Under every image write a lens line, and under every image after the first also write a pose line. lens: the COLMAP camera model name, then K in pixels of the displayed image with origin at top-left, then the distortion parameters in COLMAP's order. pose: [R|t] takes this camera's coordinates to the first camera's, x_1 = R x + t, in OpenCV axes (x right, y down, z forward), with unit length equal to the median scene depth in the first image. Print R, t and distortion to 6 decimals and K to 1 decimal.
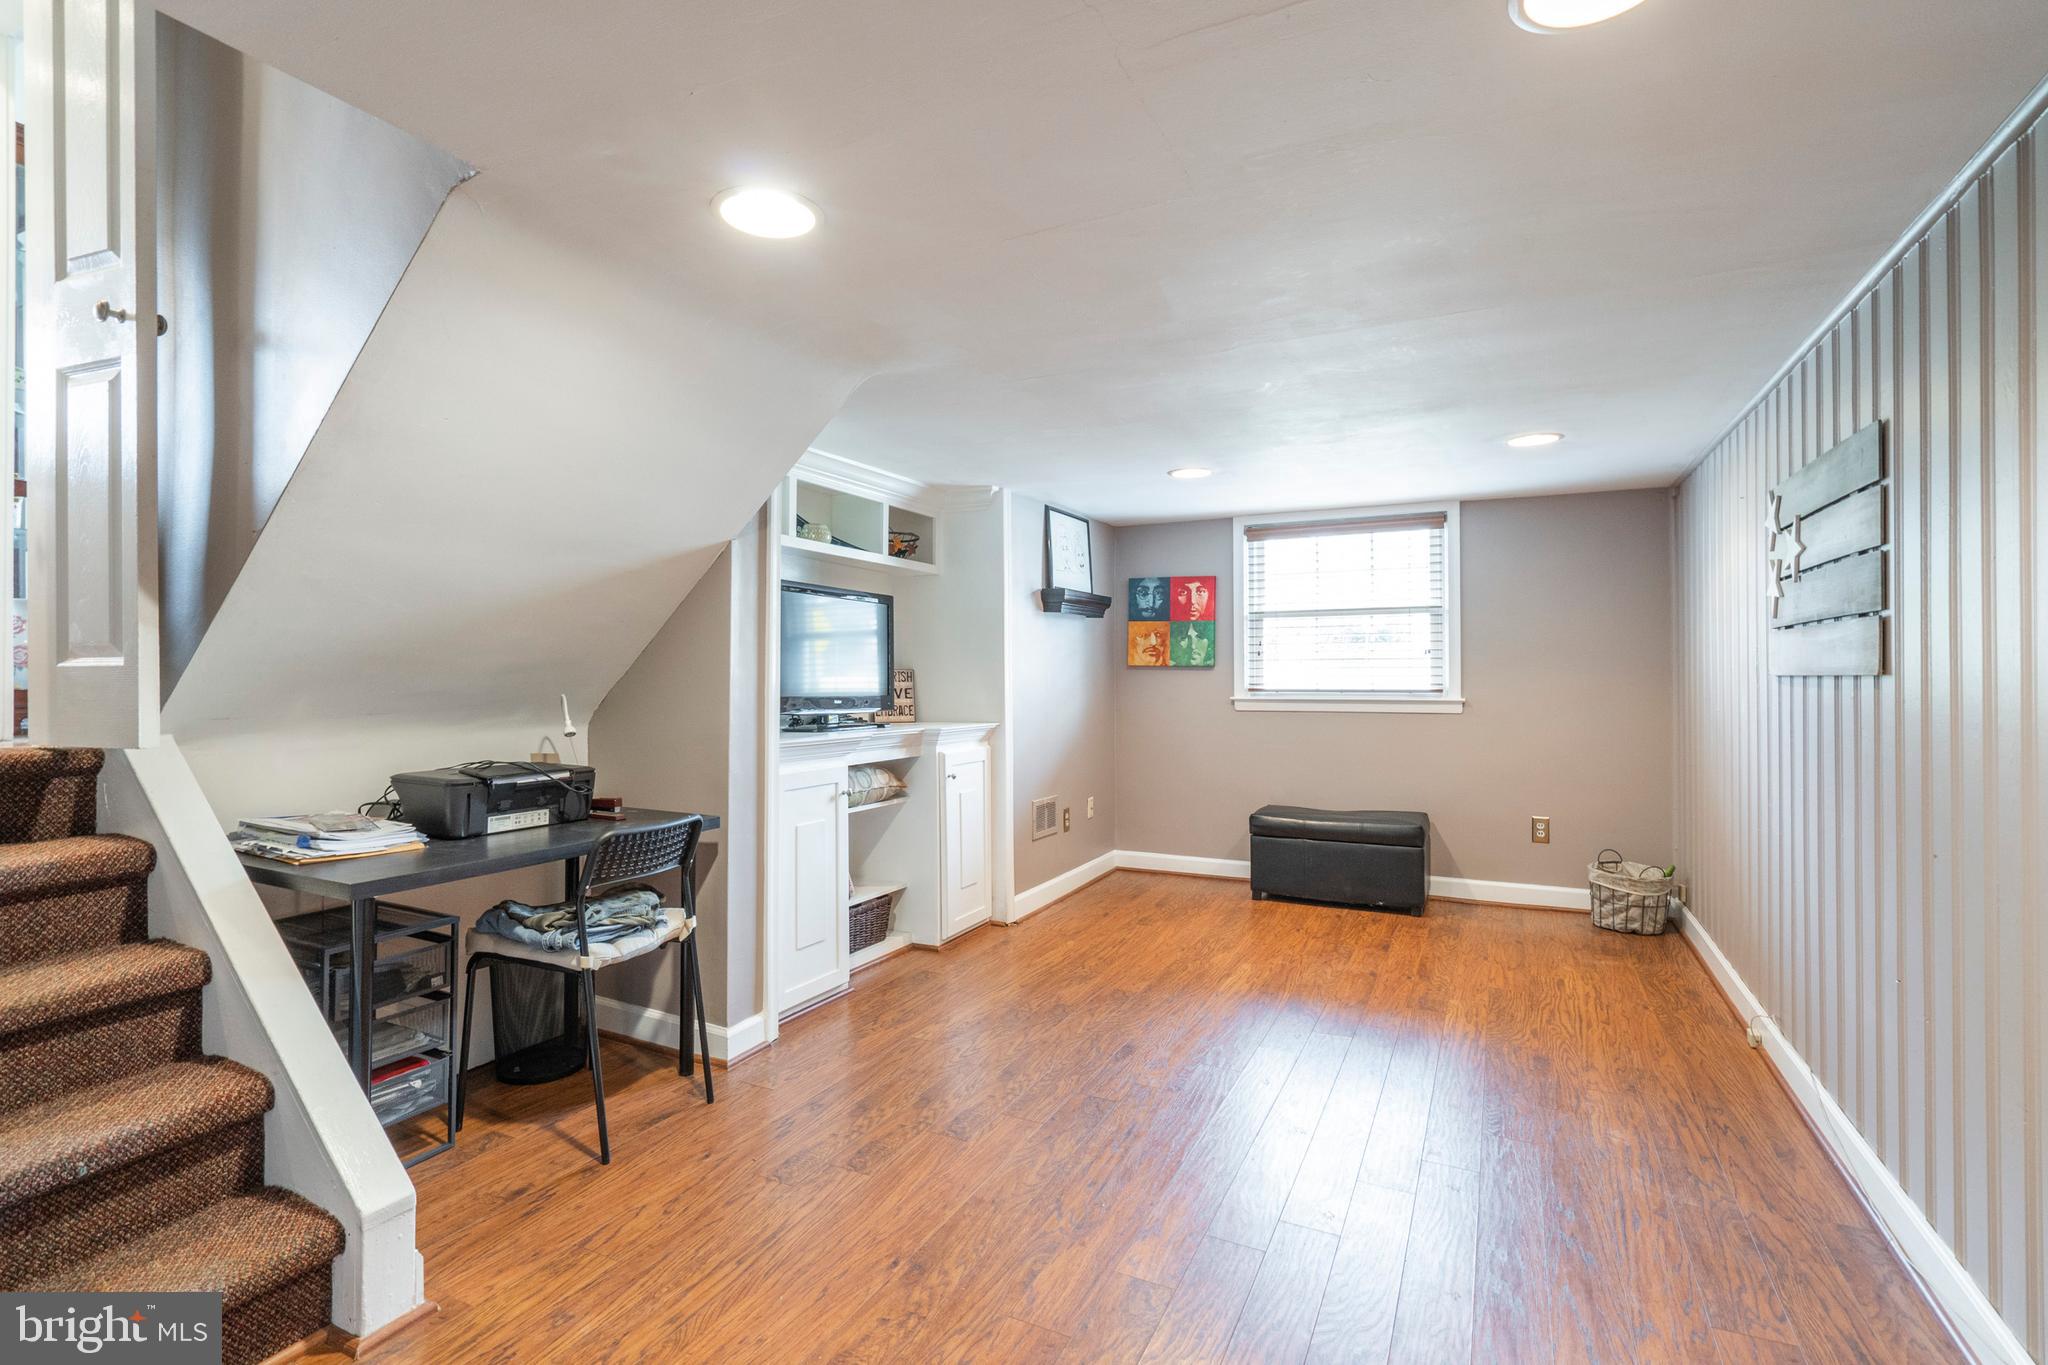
lens RADIAL K [[935.7, 0, 1024.0], [0, 935.7, 682.5], [0, 0, 1]] dist [-0.015285, -0.000308]
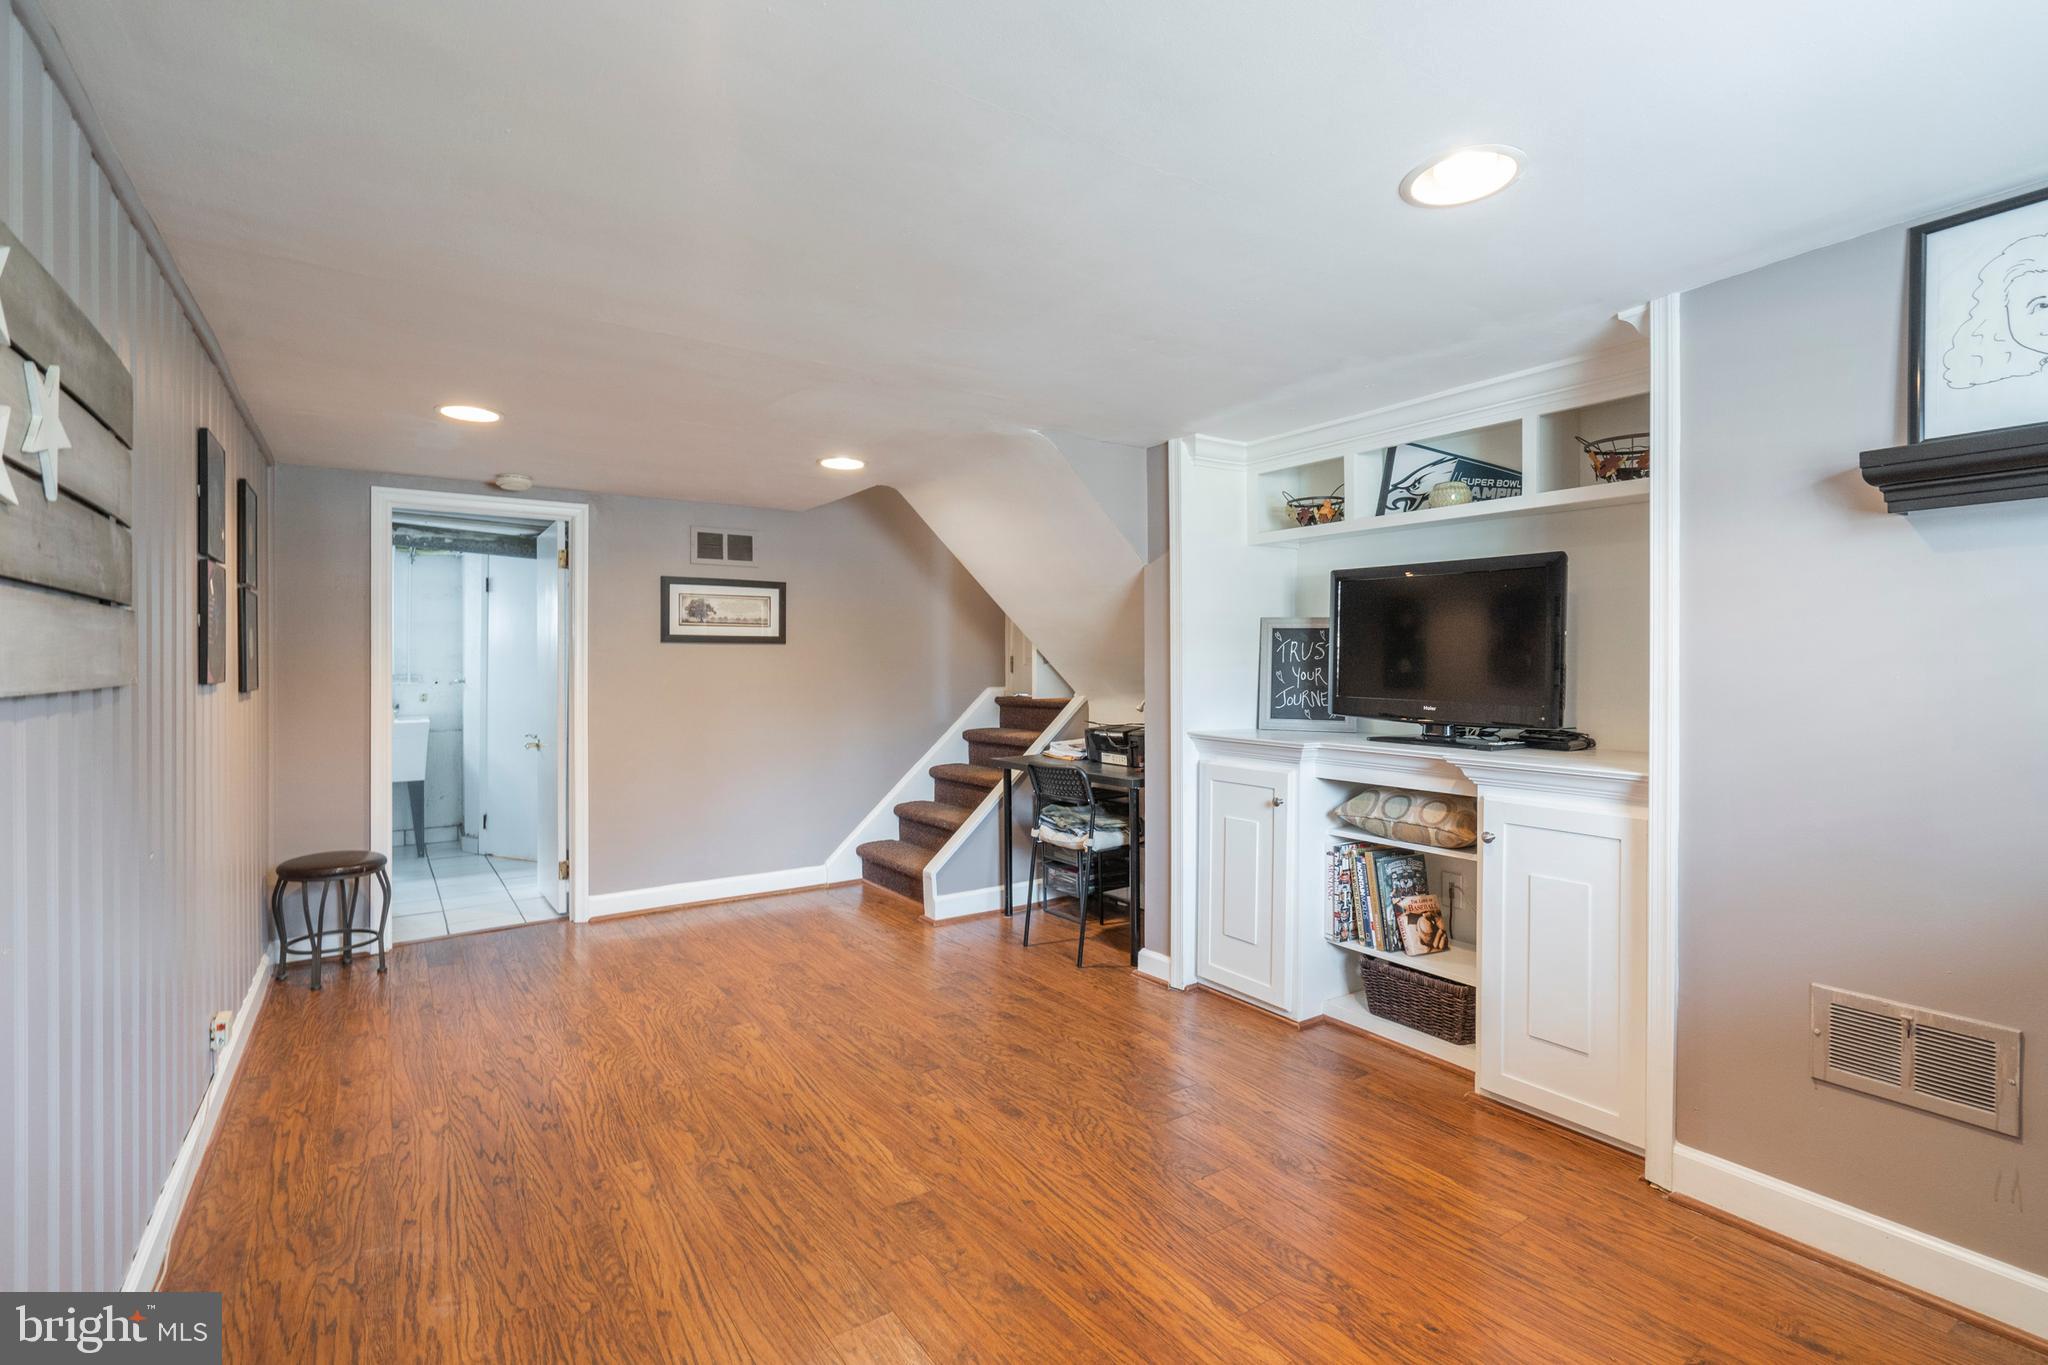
lens RADIAL K [[935.7, 0, 1024.0], [0, 935.7, 682.5], [0, 0, 1]] dist [-0.015285, -0.000308]
pose [[-0.477006, 0.018542, -0.878704, 0.981906], [-0.006449, 0.999677, 0.024595, -0.026888], [0.878876, 0.017399, -0.476733, 1.624601]]
